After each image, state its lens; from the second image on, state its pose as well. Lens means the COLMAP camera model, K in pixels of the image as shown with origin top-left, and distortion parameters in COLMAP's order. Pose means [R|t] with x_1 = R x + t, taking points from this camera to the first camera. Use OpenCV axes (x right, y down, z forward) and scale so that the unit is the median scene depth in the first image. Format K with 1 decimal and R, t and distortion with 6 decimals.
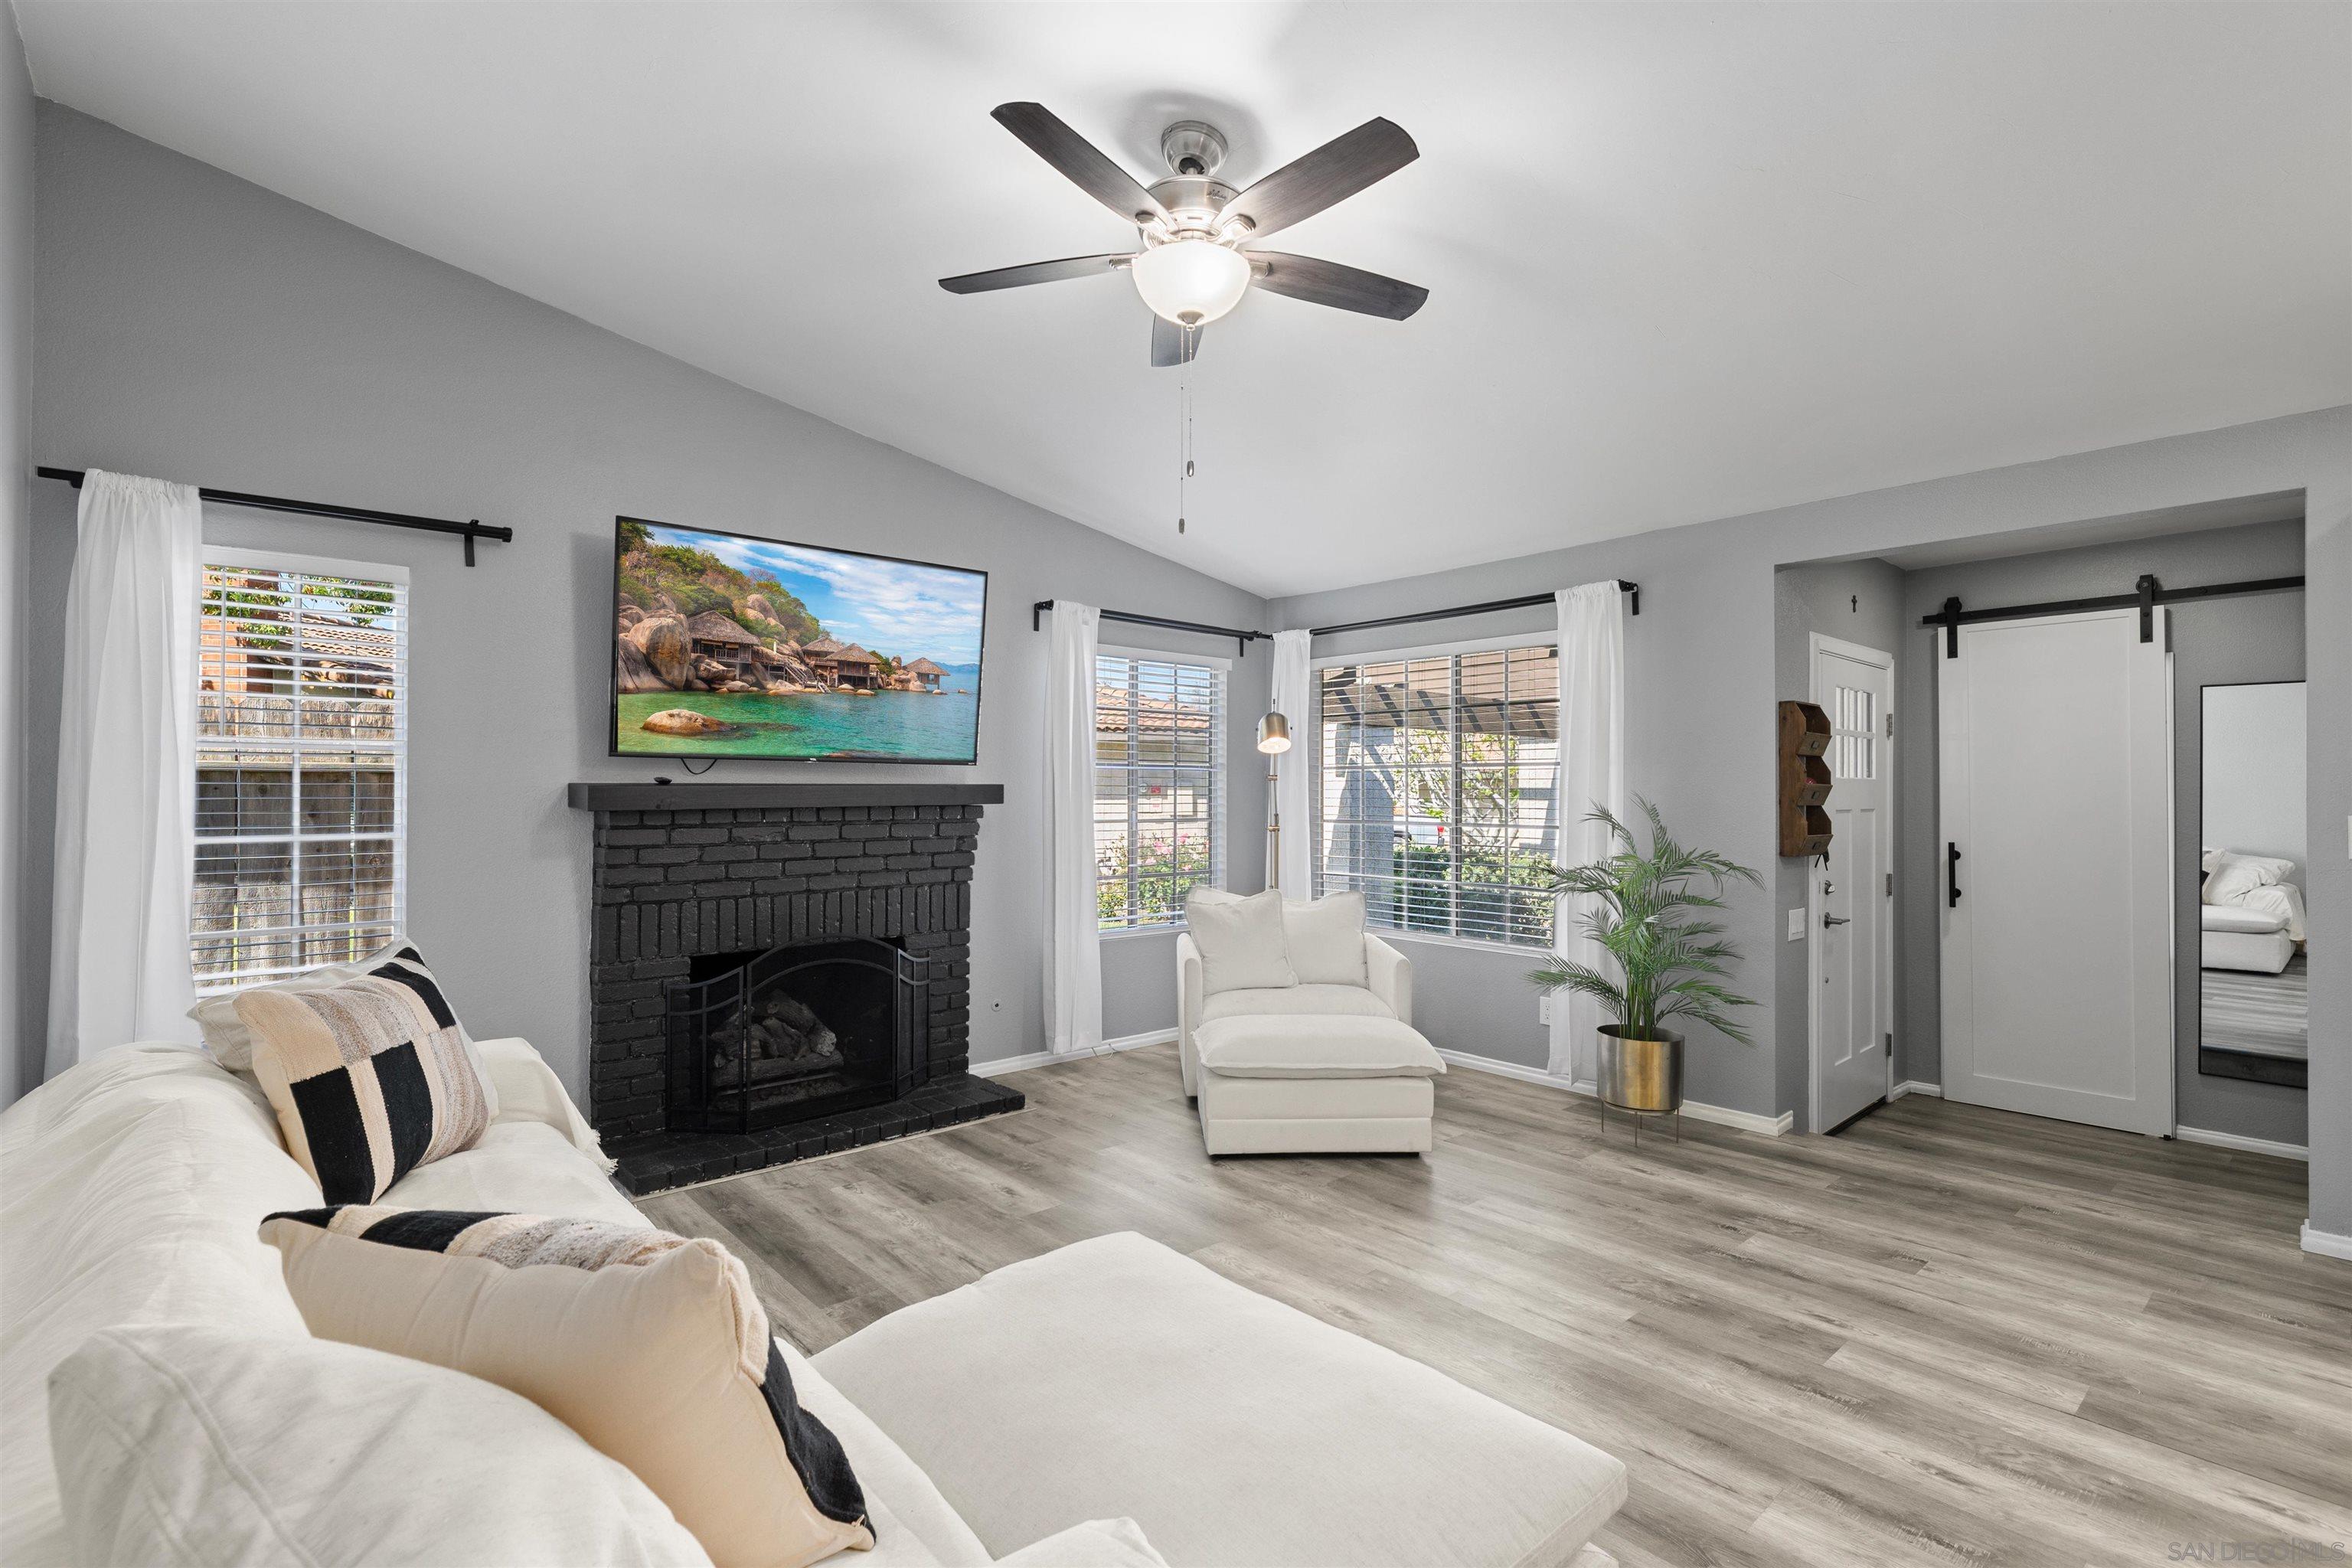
lens RADIAL K [[1089.8, 0, 1176.0], [0, 1089.8, 784.0], [0, 0, 1]] dist [-0.001329, -0.000596]
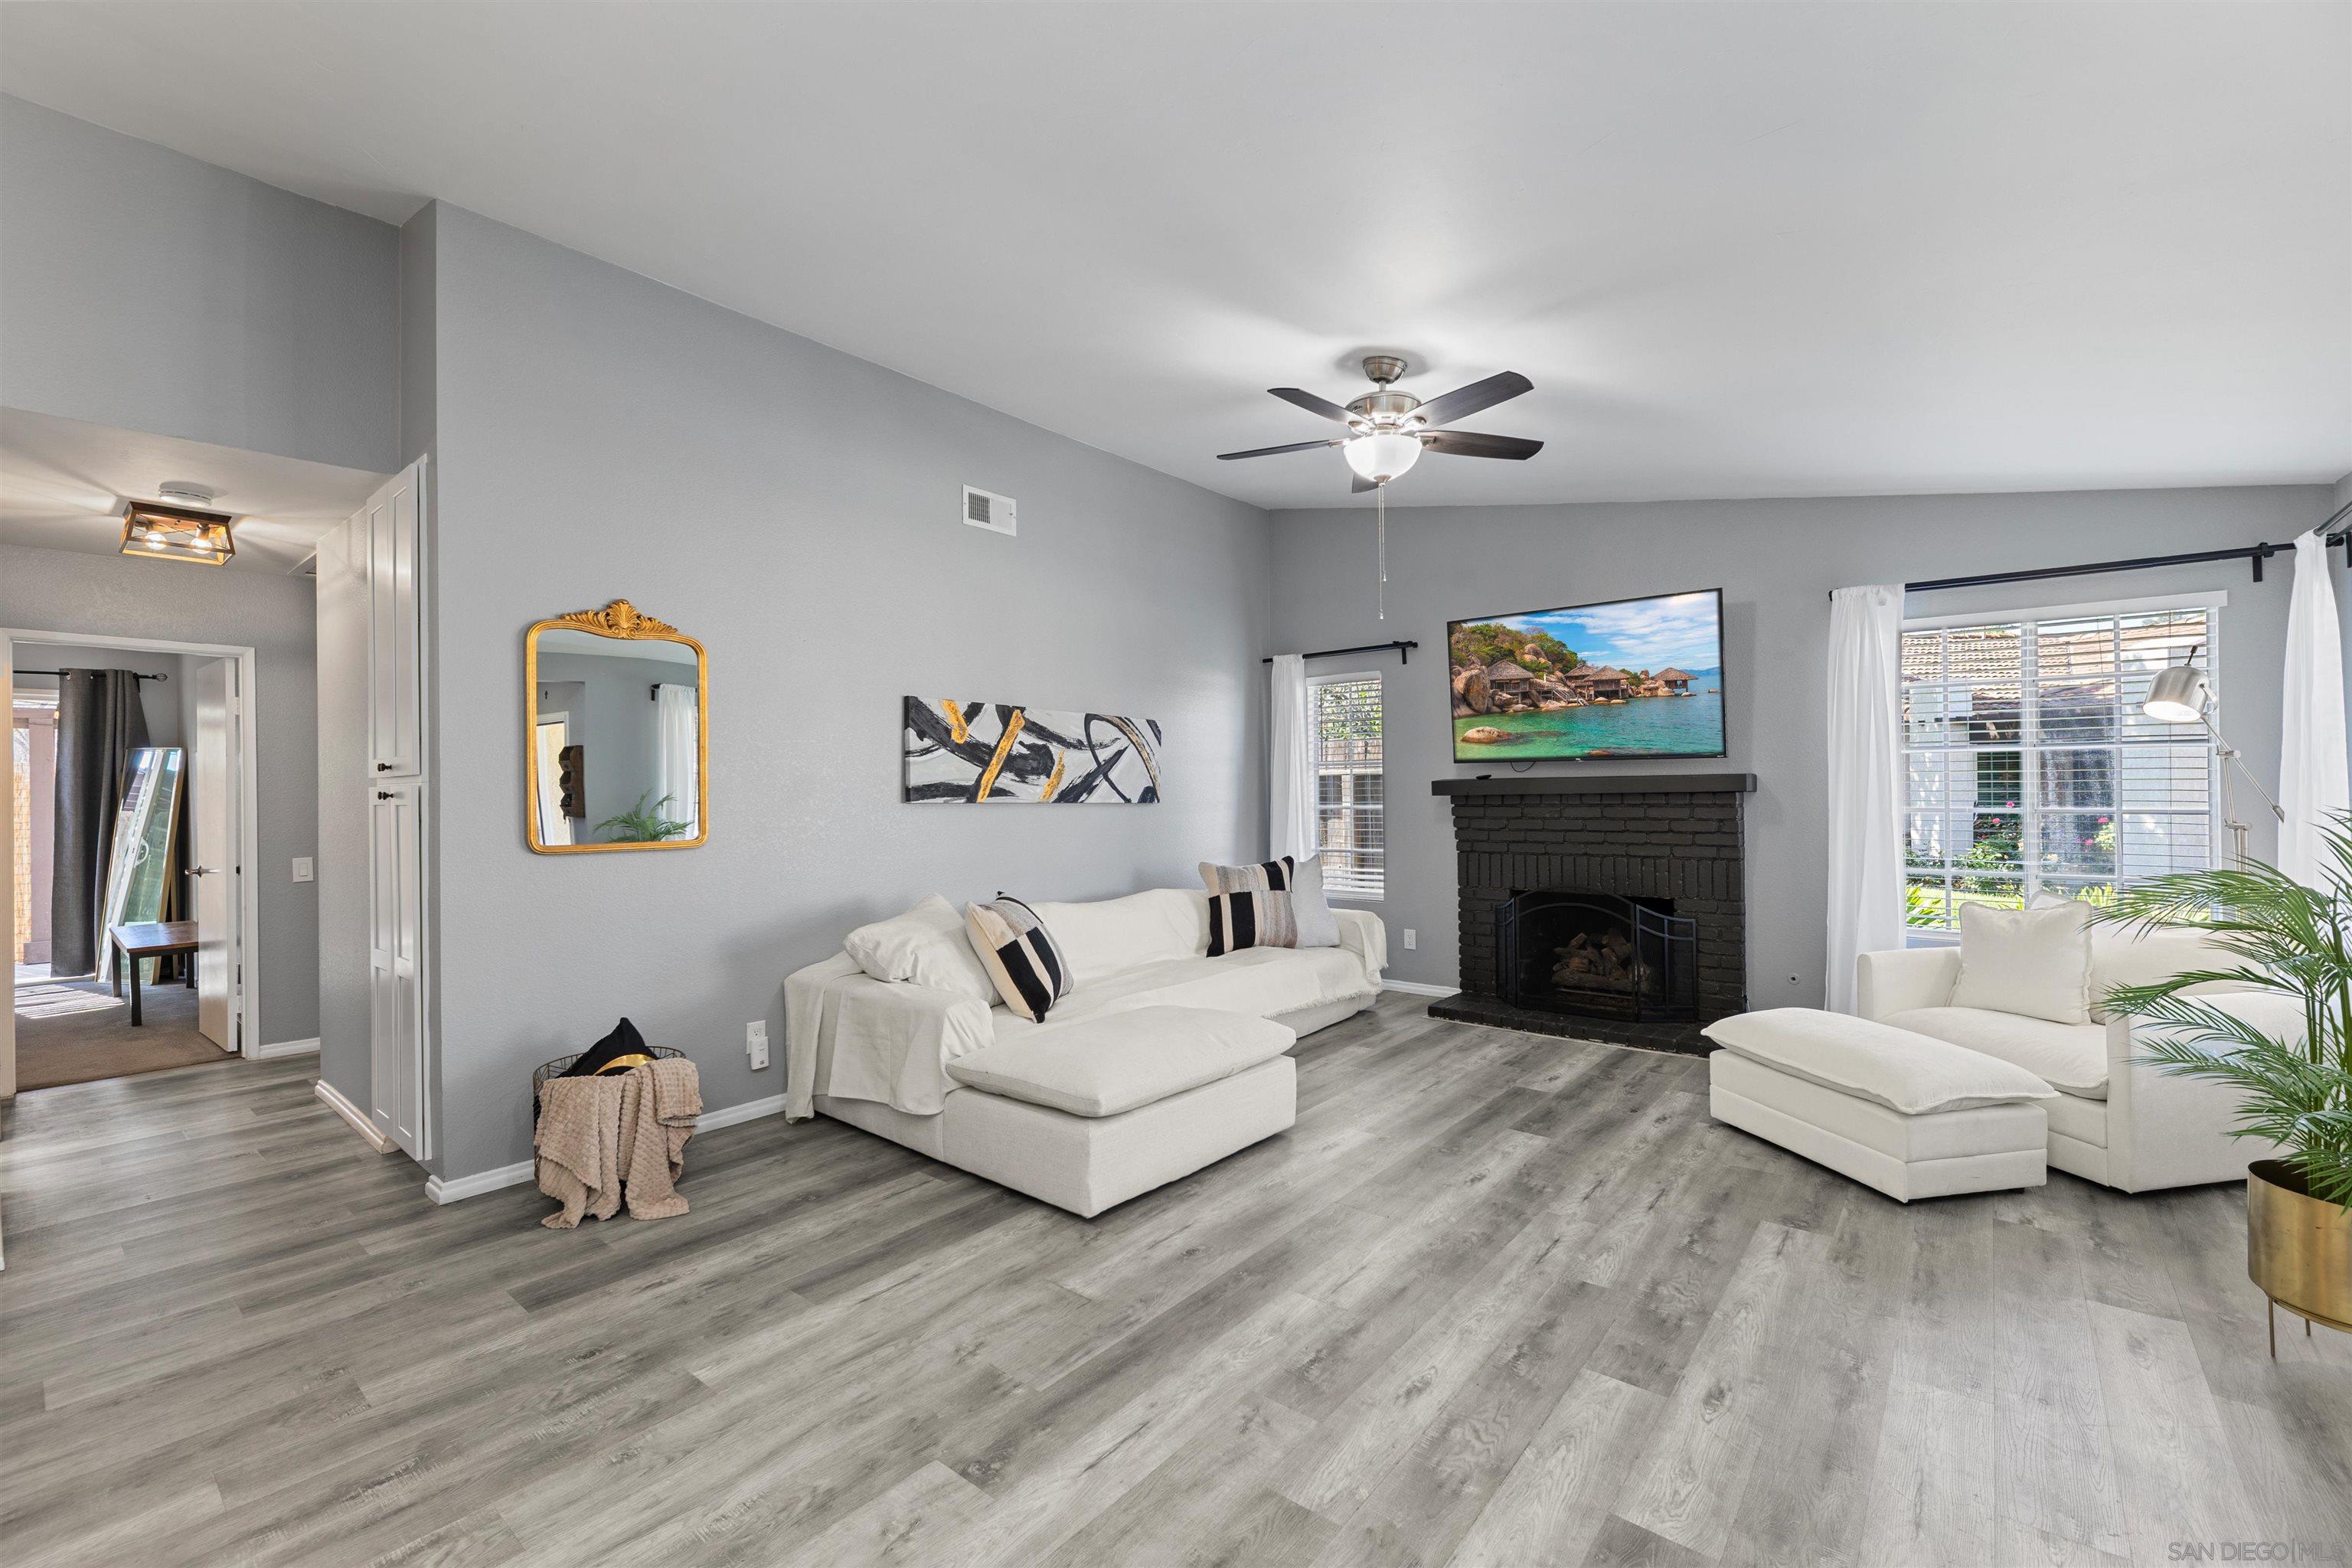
lens RADIAL K [[986.4, 0, 1176.5], [0, 986.4, 779.8], [0, 0, 1]] dist [0.001500, -0.000467]
pose [[0.157057, -0.011126, -0.987527, 0.897757], [0.020526, 0.999757, -0.007999, 0.003600], [0.987376, -0.019013, 0.157247, 0.322691]]
